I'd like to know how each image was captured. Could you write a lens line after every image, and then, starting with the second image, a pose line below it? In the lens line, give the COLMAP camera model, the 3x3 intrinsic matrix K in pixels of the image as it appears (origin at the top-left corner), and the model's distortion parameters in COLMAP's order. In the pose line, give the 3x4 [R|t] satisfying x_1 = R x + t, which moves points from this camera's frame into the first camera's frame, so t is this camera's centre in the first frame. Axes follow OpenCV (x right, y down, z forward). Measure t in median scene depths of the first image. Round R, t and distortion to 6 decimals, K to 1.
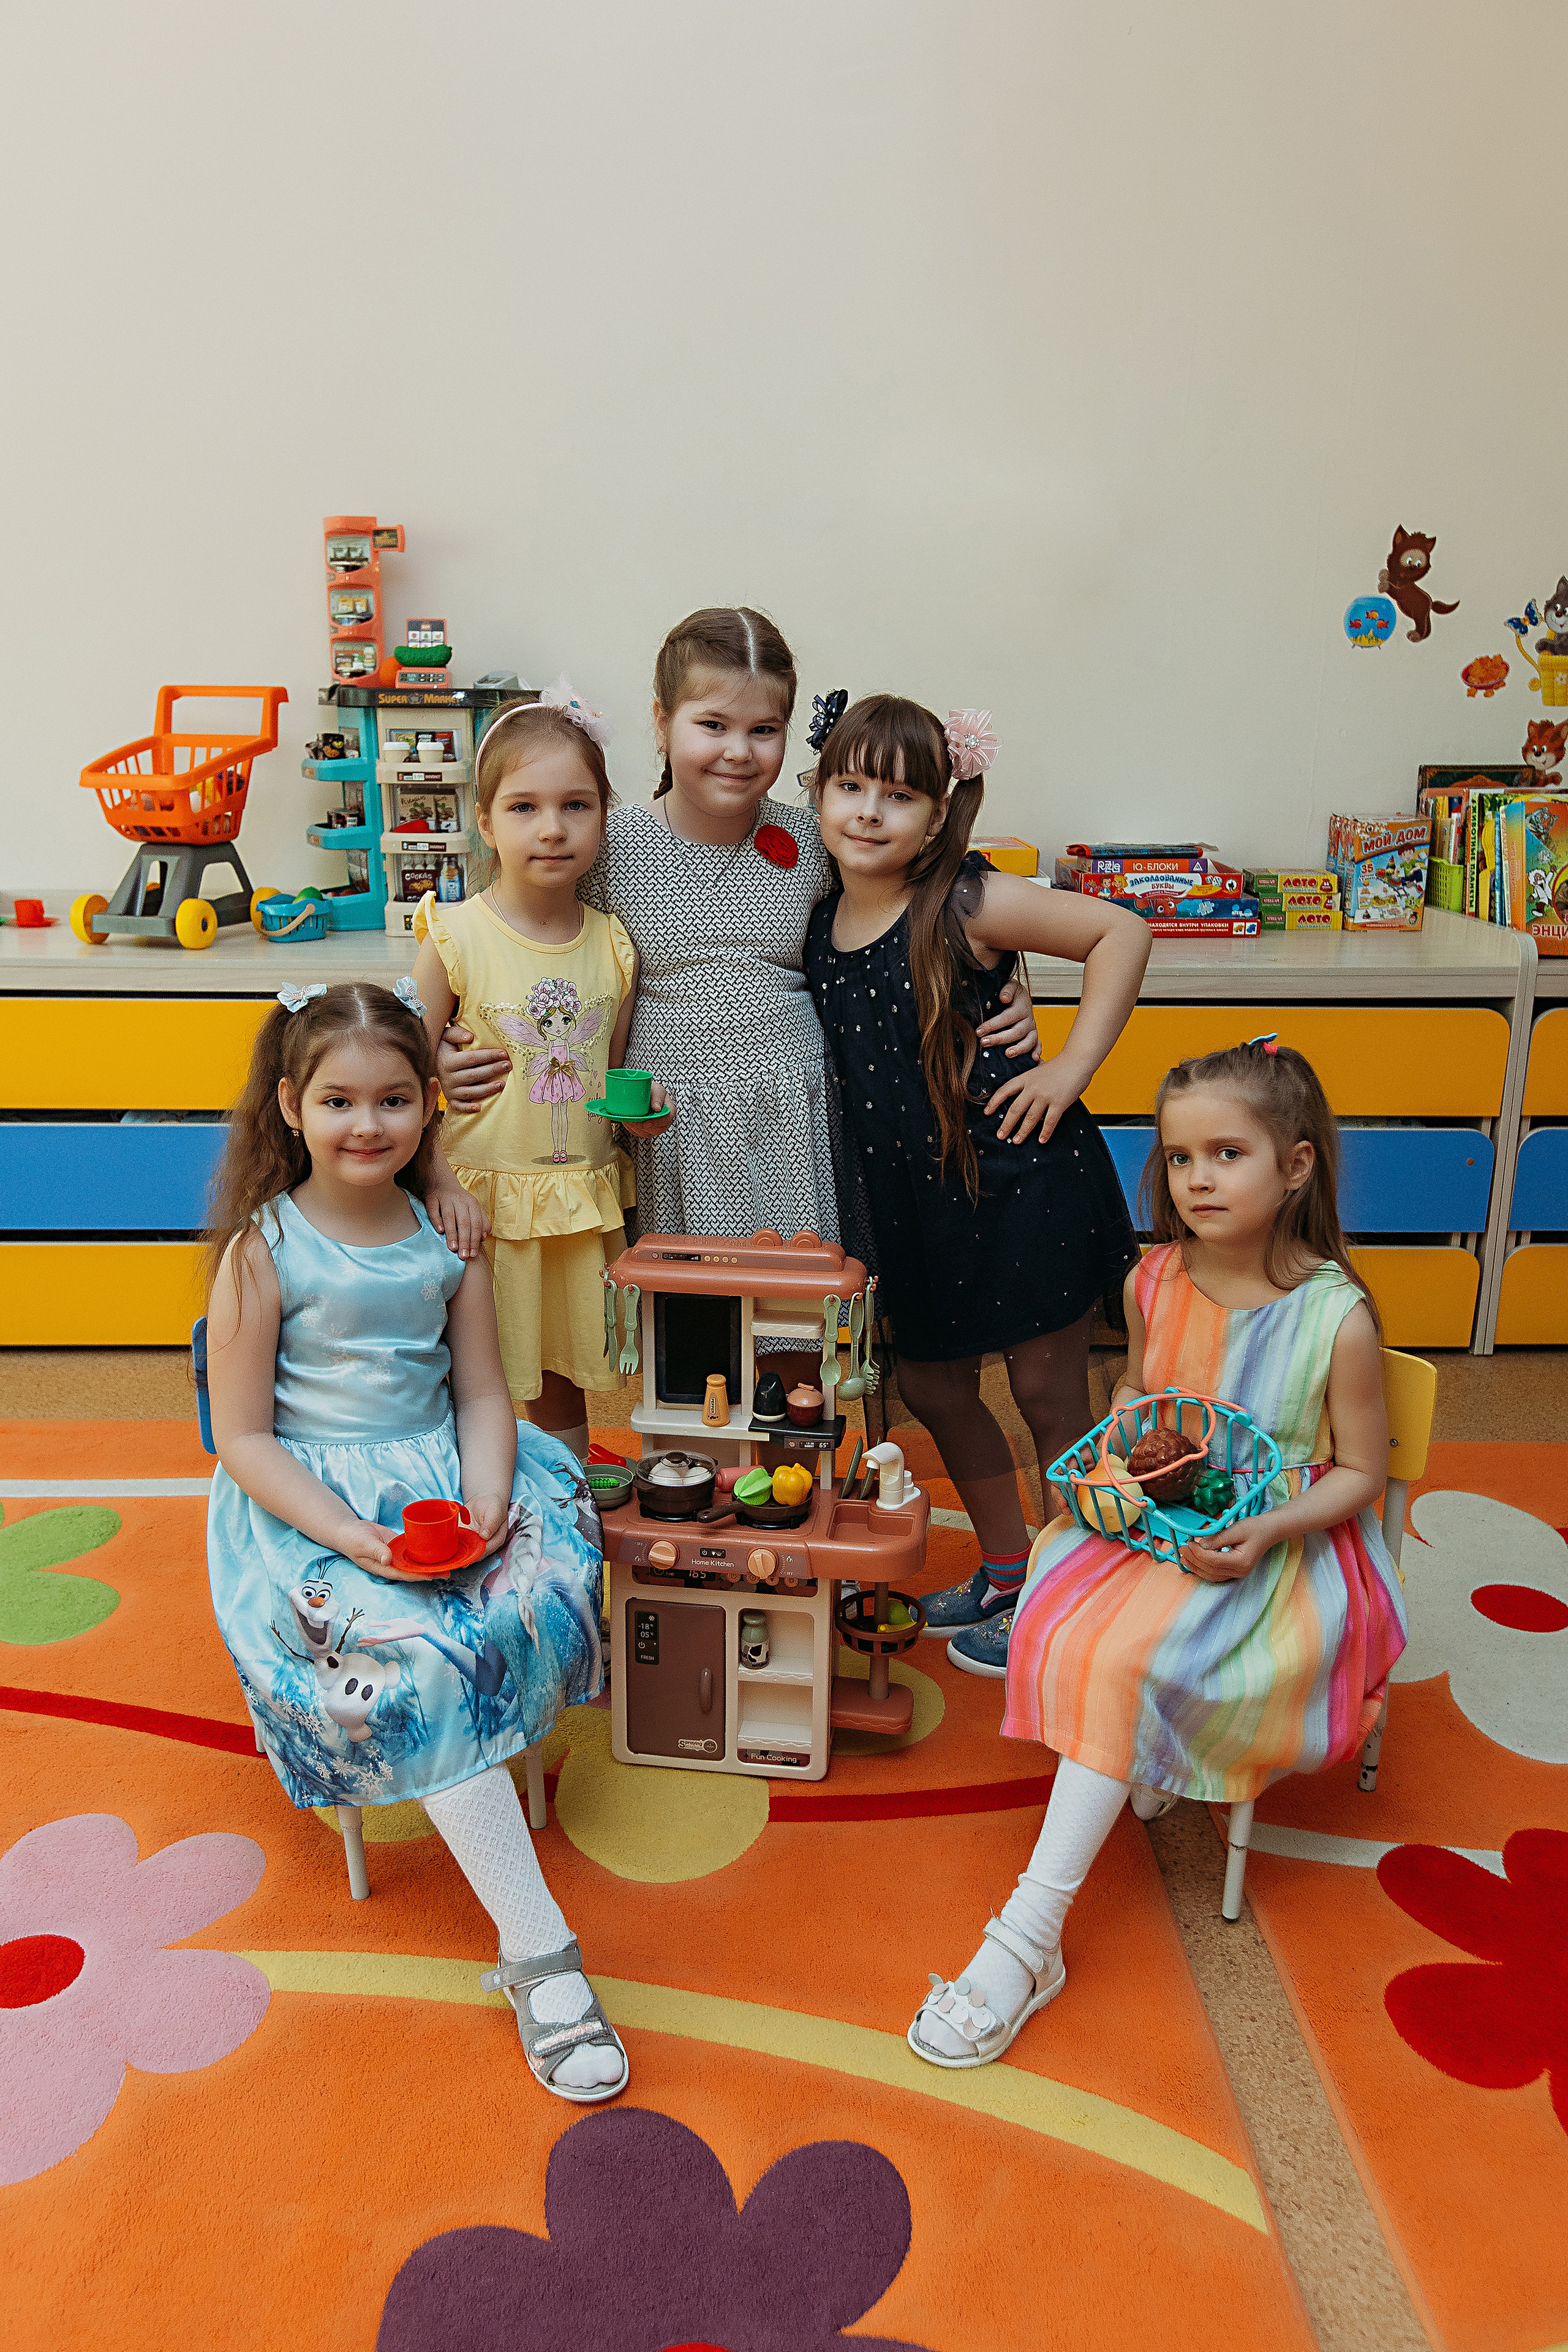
lens RADIAL K [[1804.3, 0, 746.9], [0, 1804.3, 1201.7], [0, 0, 1]] dist [-0.001598, -0.011410]
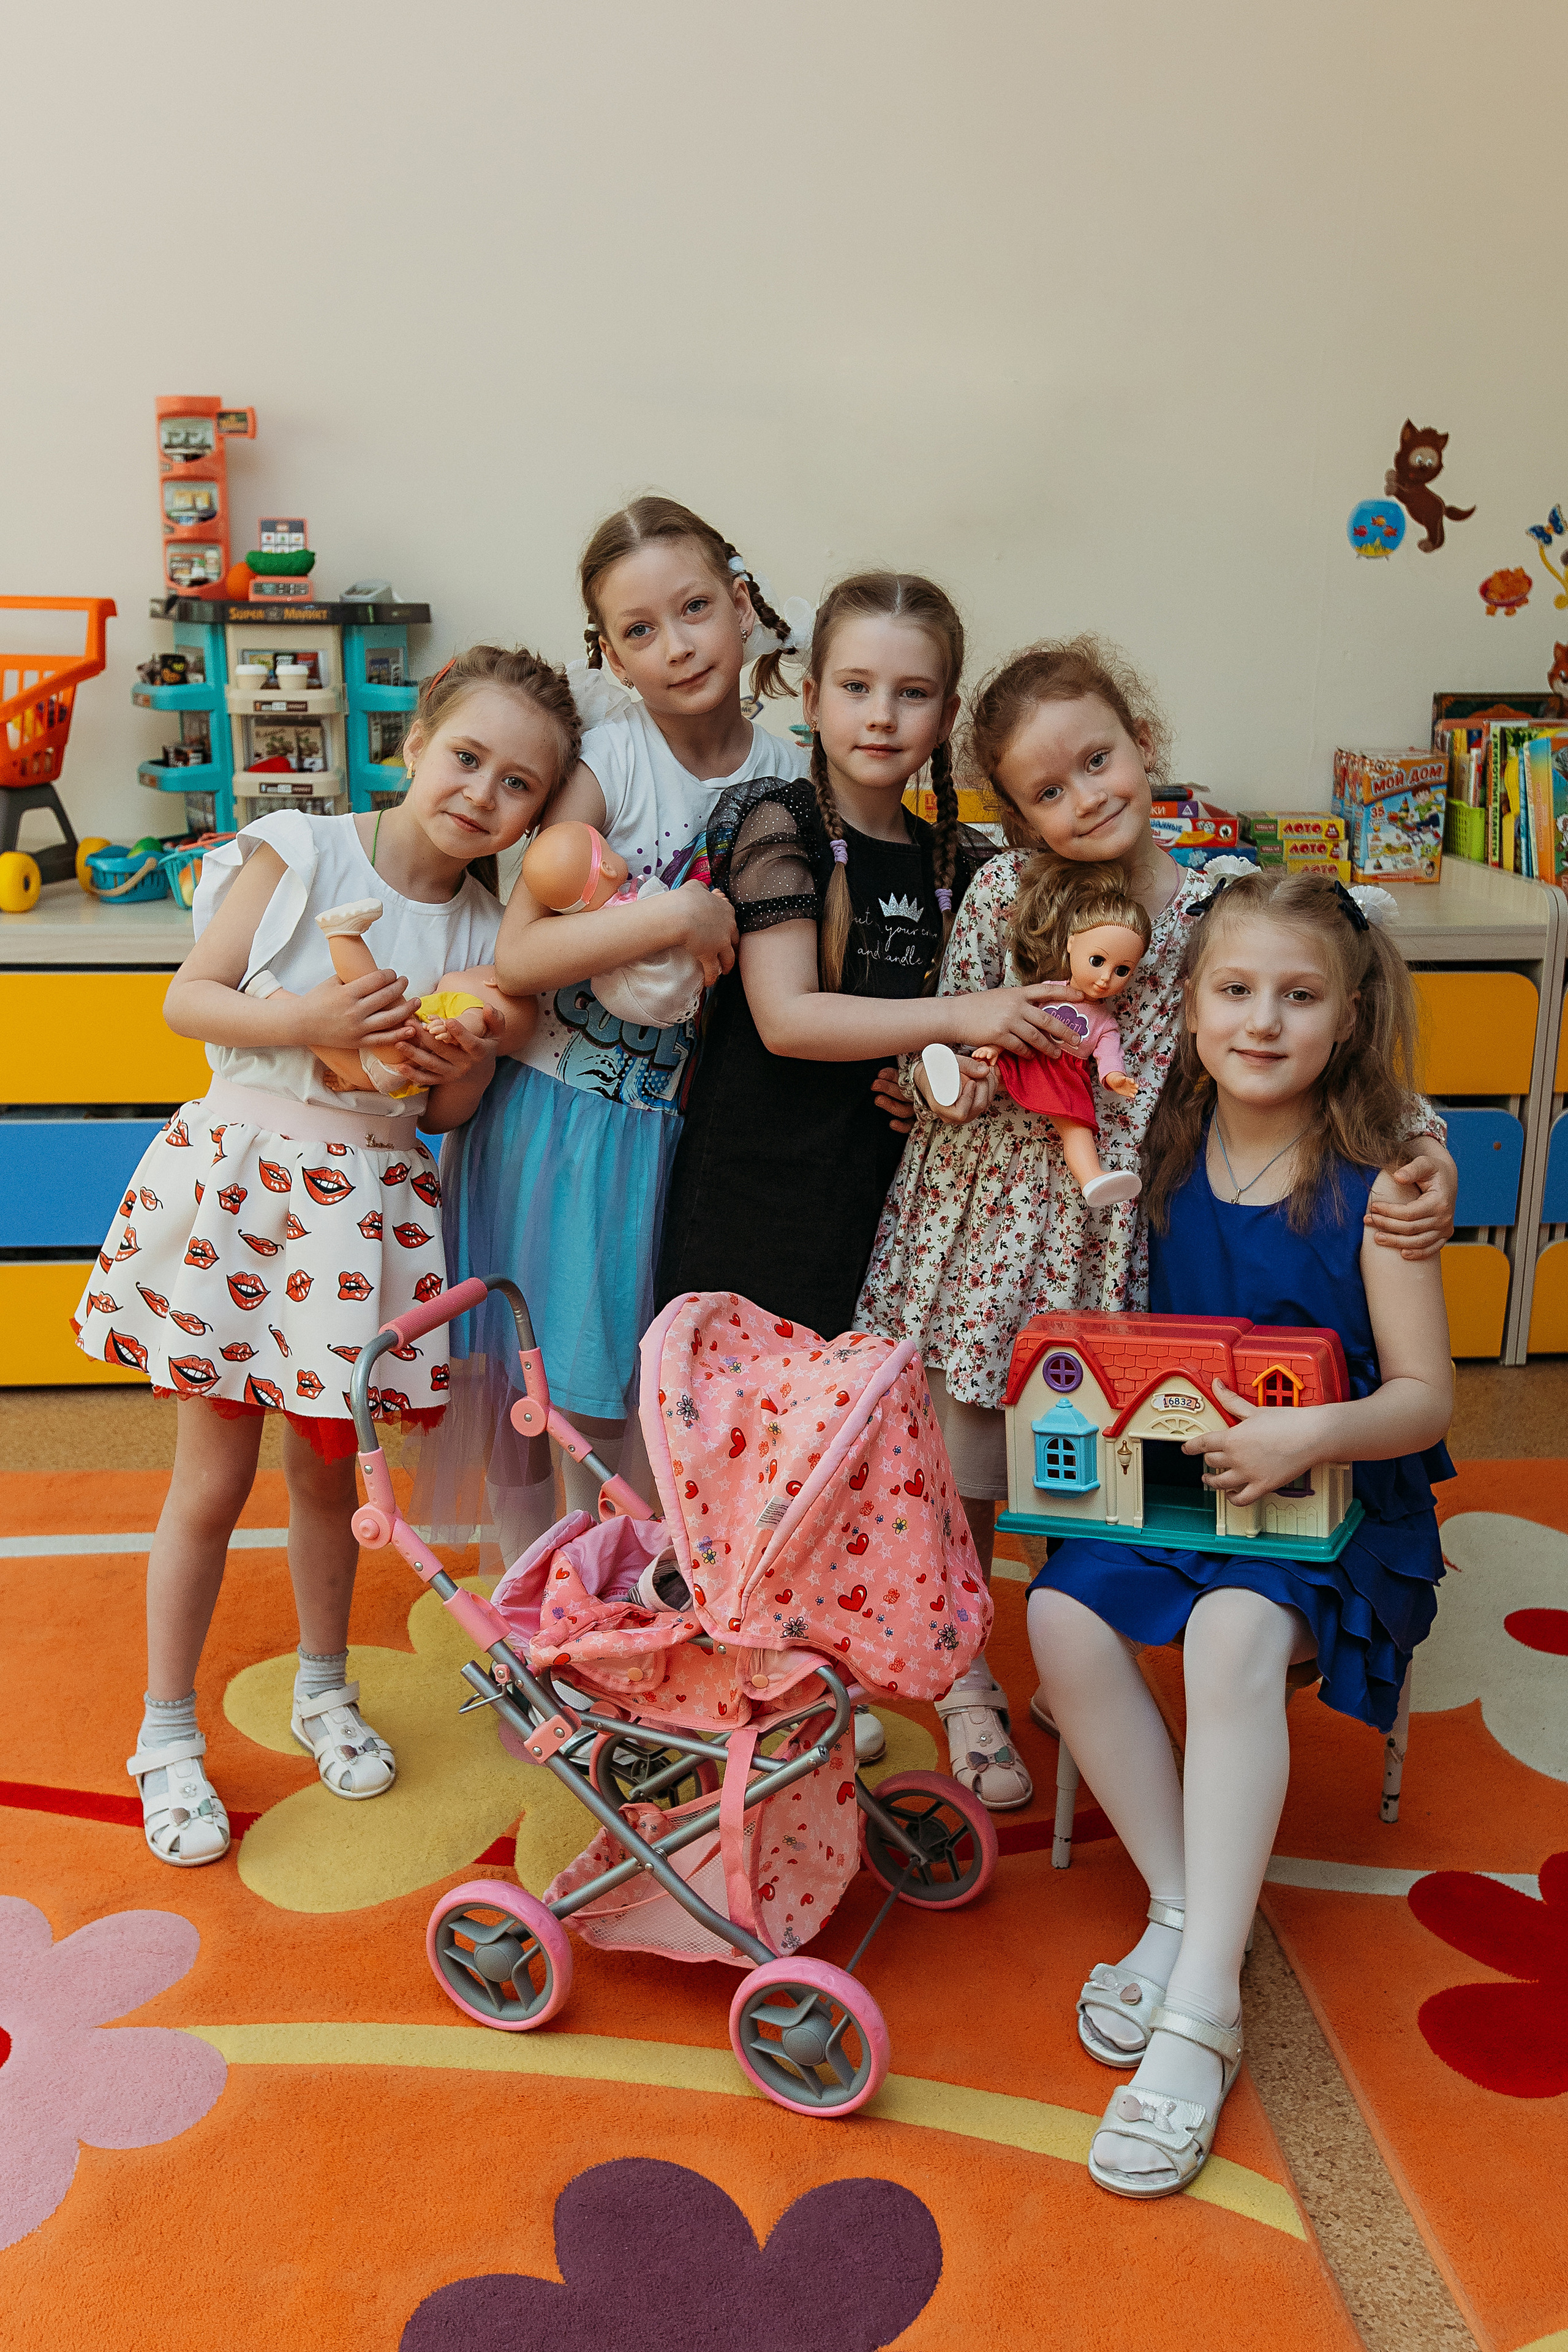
lens RADIAL K [[2332.0, 0, 778.7], [0, 2332.0, 1219.6], [0, 0, 1]] dist [-0.013053, 0.000000]
pose [[0.996757, -0.015568, 0.078950, -0.038036], [0.015595, 0.999878, 0.000274, 0.007771], [-0.078945, 0.000958, 0.996879, -0.102778]]
